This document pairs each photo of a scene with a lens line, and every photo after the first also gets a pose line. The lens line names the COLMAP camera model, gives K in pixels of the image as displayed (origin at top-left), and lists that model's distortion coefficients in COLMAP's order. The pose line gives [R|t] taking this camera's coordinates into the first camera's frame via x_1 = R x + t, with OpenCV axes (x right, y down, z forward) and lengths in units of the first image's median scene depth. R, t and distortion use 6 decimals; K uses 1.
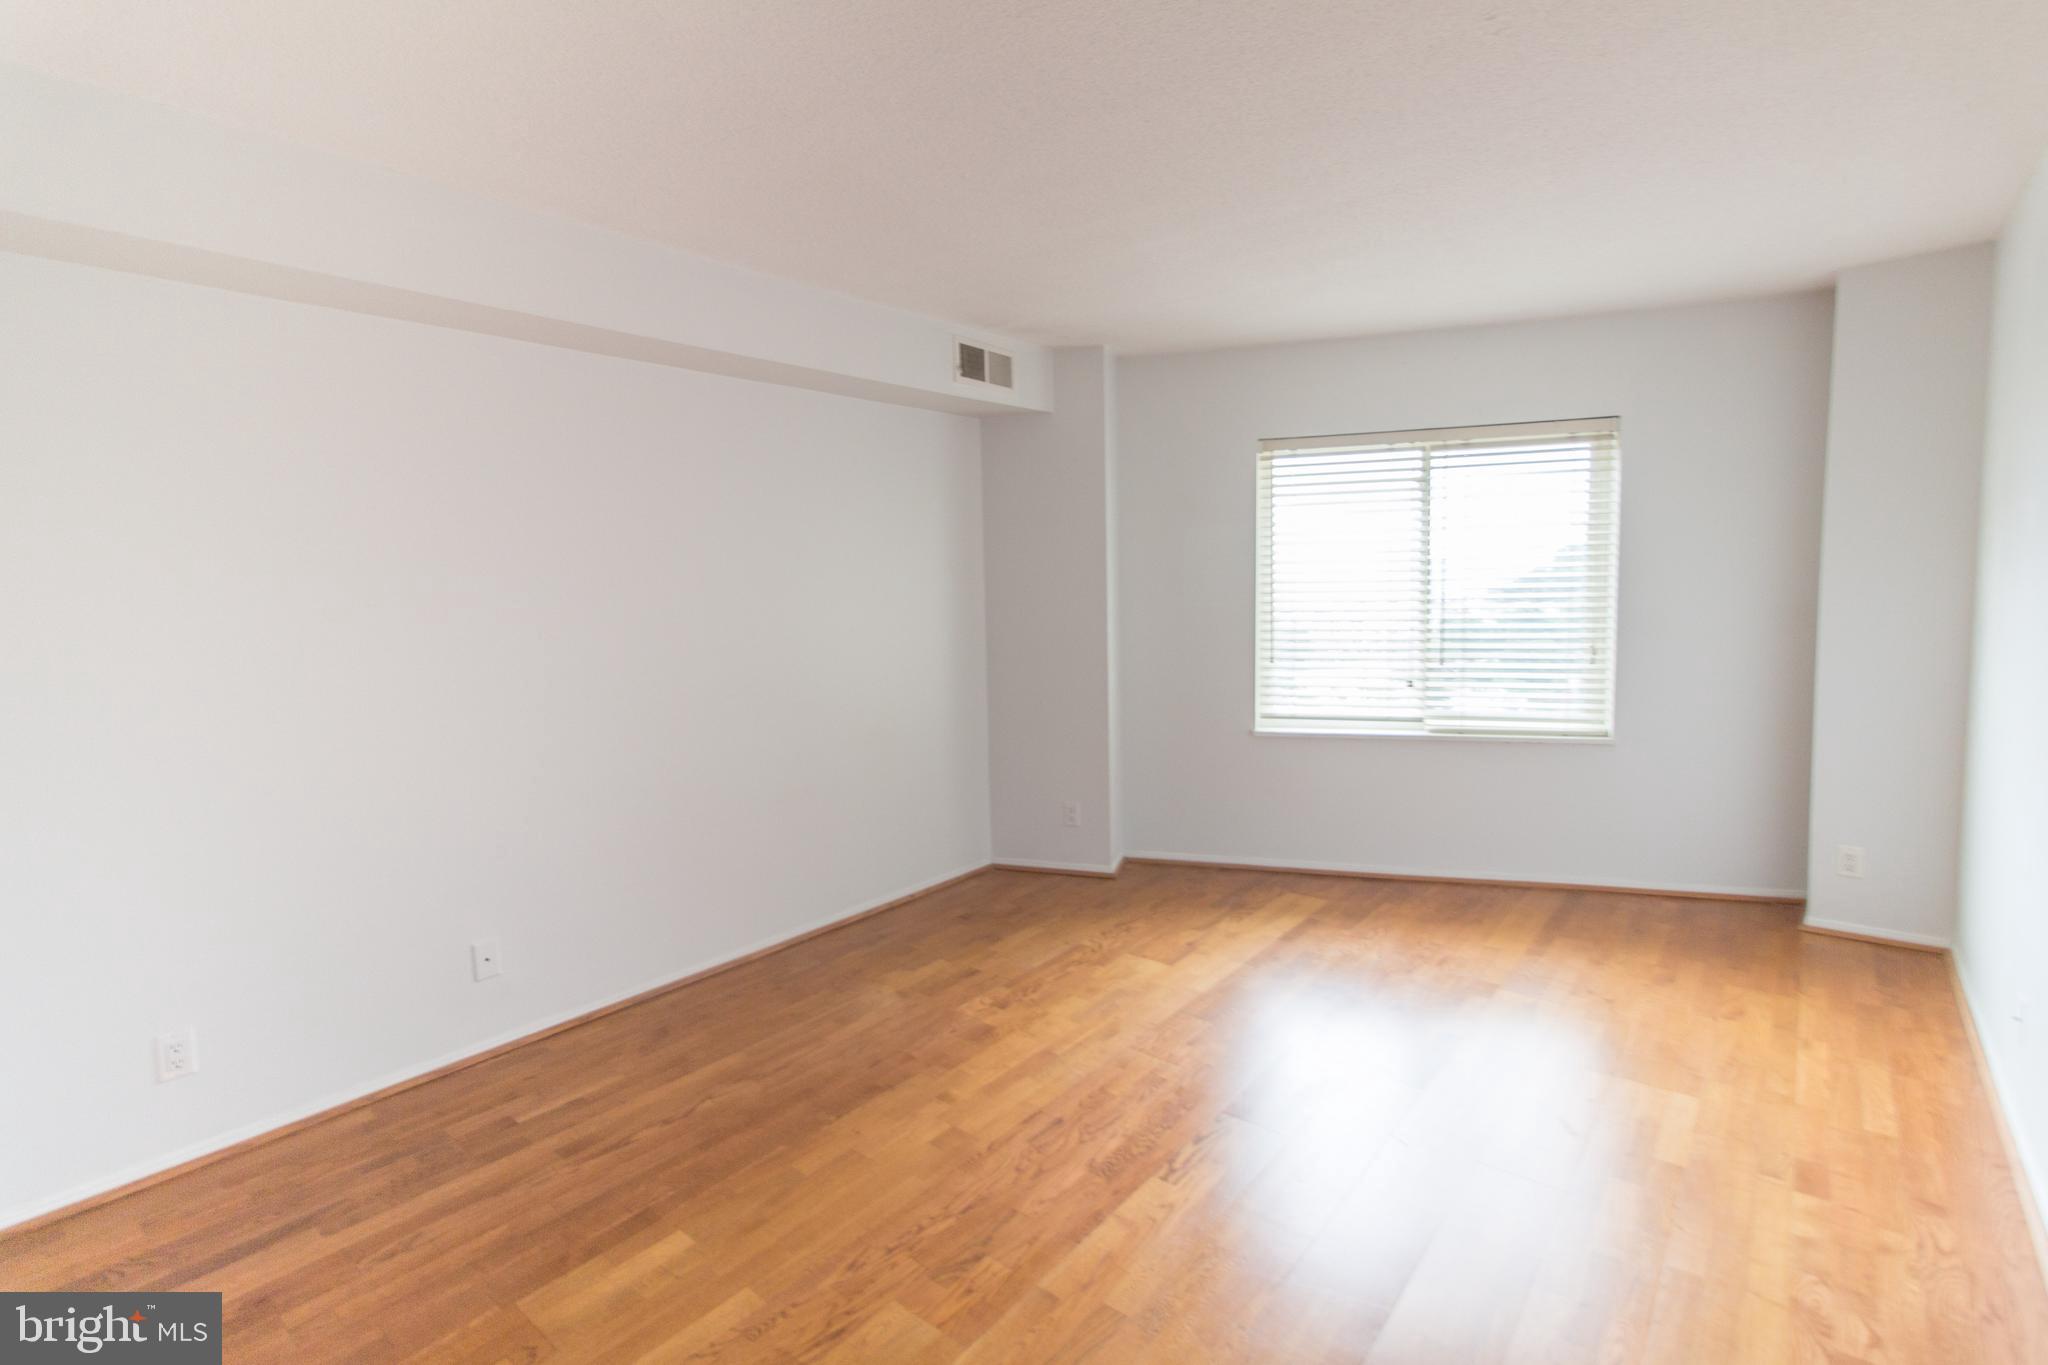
lens RADIAL K [[945.9, 0, 1024.0], [0, 945.9, 663.6], [0, 0, 1]] dist [0.000124, 0.000192]
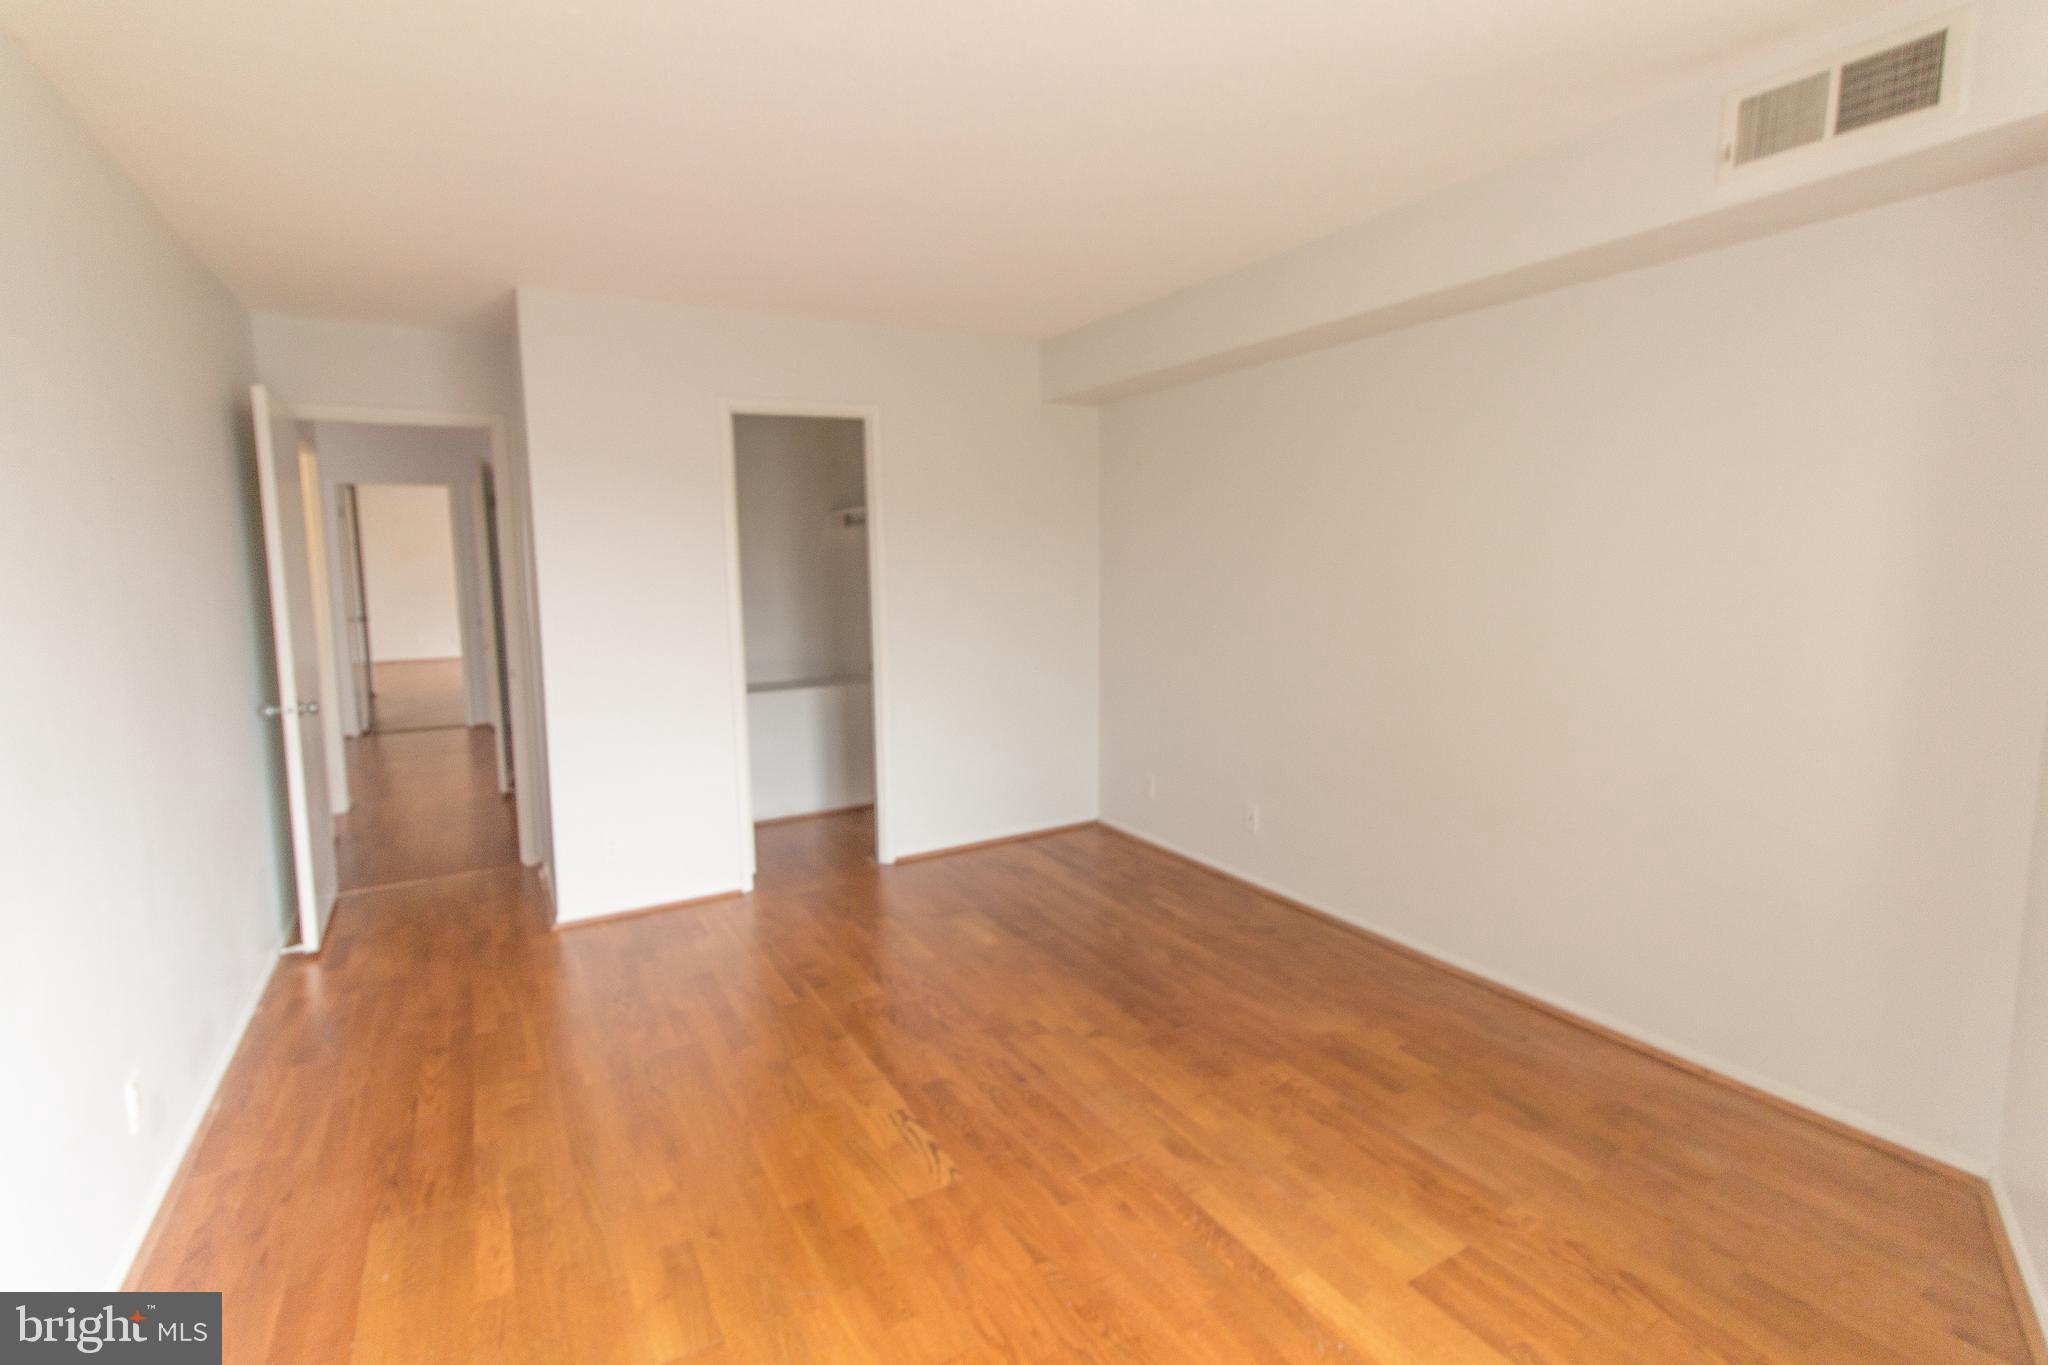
lens RADIAL K [[945.9, 0, 1024.0], [0, 945.9, 663.6], [0, 0, 1]] dist [0.000124, 0.000192]
pose [[-0.345539, 0.128573, -0.929554, 0.854094], [-0.063560, 0.985088, 0.159881, -0.119976], [0.936249, 0.114328, -0.332214, 1.173249]]
